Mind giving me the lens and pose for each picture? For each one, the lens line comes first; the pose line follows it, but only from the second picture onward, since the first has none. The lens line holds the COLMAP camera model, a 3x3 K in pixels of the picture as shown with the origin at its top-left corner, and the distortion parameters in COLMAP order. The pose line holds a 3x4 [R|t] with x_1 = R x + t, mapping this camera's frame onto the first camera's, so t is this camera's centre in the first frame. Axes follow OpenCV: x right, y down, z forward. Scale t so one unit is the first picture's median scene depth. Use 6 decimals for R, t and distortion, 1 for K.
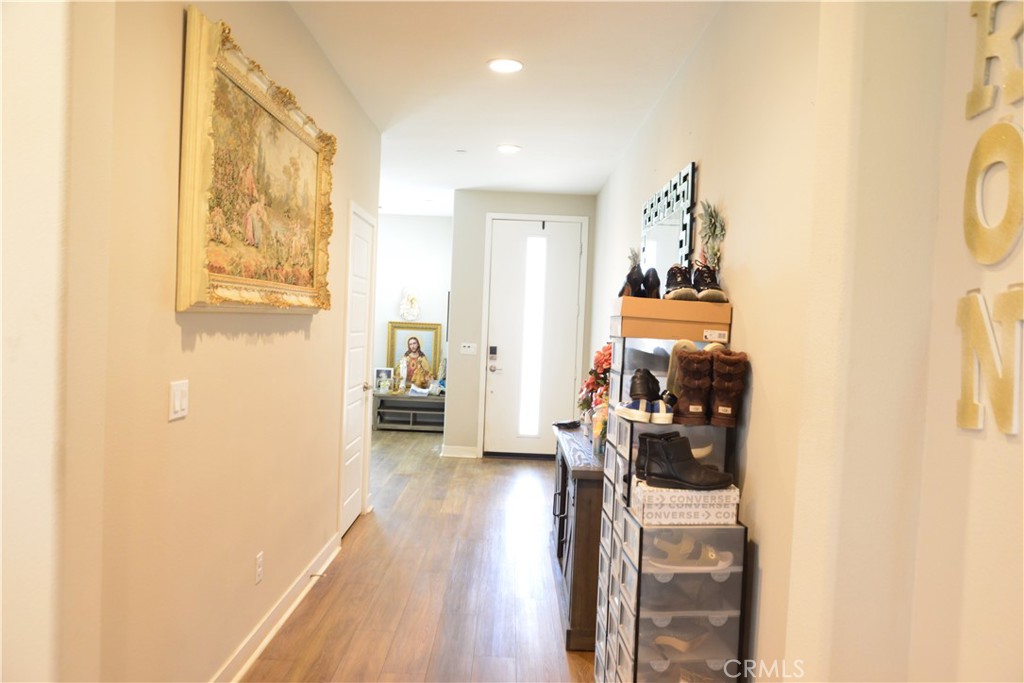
lens RADIAL K [[718.2, 0, 515.4], [0, 718.2, 342.0], [0, 0, 1]] dist [-0.023767, 0.010199]
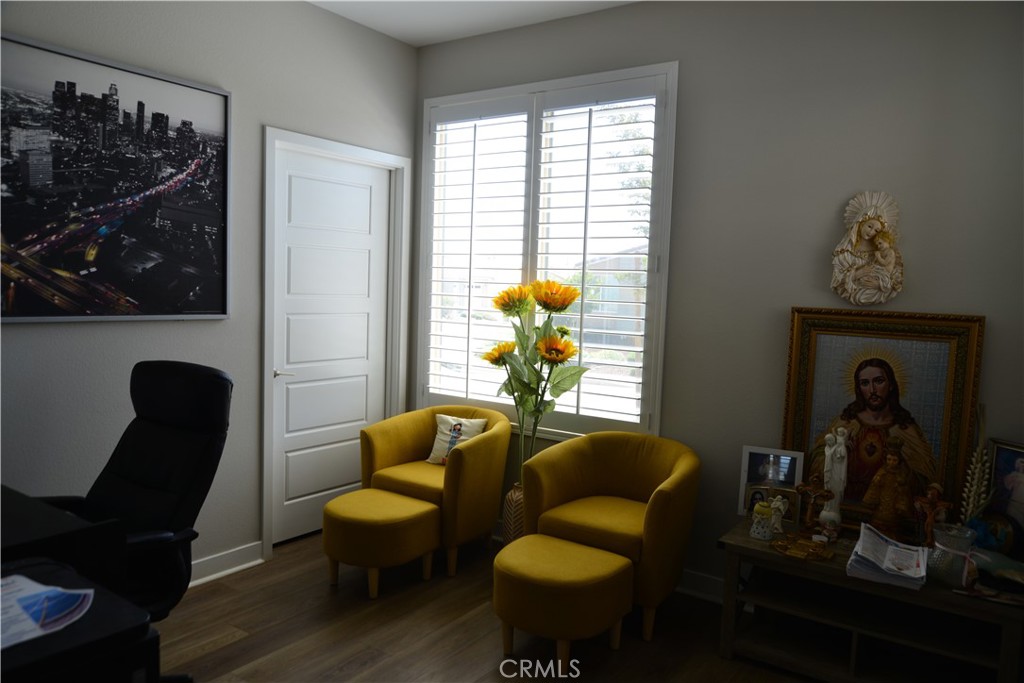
lens RADIAL K [[718.2, 0, 515.3], [0, 718.2, 346.4], [0, 0, 1]] dist [-0.023767, 0.010199]
pose [[0.817535, 0.036805, -0.574702, -0.093702], [-0.019625, 0.999157, 0.036071, -0.020526], [0.575545, -0.018211, 0.817567, 0.669220]]
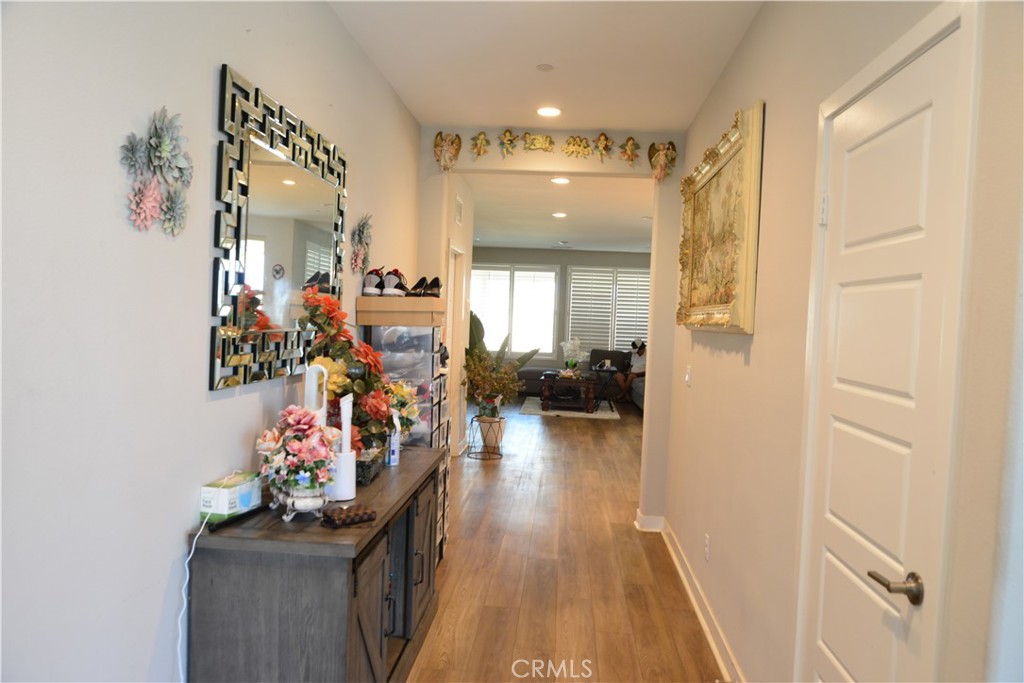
lens RADIAL K [[718.2, 0, 512.0], [0, 718.2, 339.3], [0, 0, 1]] dist [-0.023767, 0.010199]
pose [[-0.993626, -0.083291, 0.075962, -0.064443], [-0.078756, 0.995035, 0.060858, -0.047322], [-0.080654, 0.054488, -0.995252, 1.410936]]
